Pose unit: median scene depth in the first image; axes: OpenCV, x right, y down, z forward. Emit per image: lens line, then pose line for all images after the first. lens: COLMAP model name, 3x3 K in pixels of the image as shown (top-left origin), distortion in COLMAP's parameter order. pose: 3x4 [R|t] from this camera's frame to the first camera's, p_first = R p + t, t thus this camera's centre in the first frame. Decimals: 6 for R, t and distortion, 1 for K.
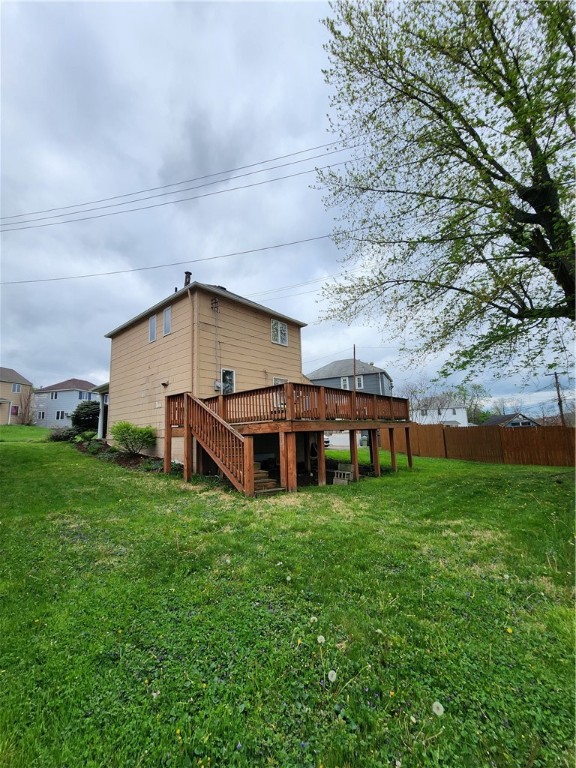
lens RADIAL K [[312.1, 0, 288.4], [0, 312.1, 386.3], [0, 0, 1]] dist [-0.001370, -0.000254]
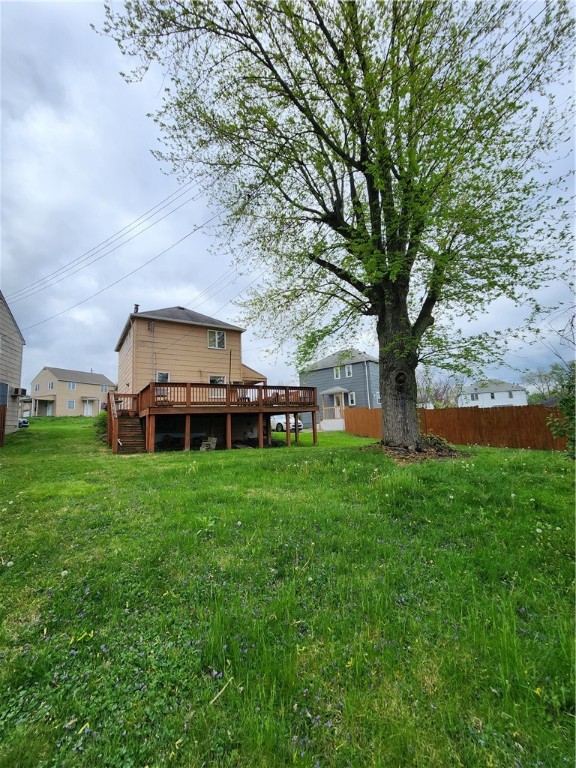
lens RADIAL K [[312.1, 0, 286.9], [0, 312.1, 383.4], [0, 0, 1]] dist [-0.001370, -0.000254]
pose [[0.965453, -0.048492, -0.256027, 0.560269], [0.053674, 0.998470, 0.013290, 0.006181], [0.254991, -0.026573, 0.966578, -0.167560]]
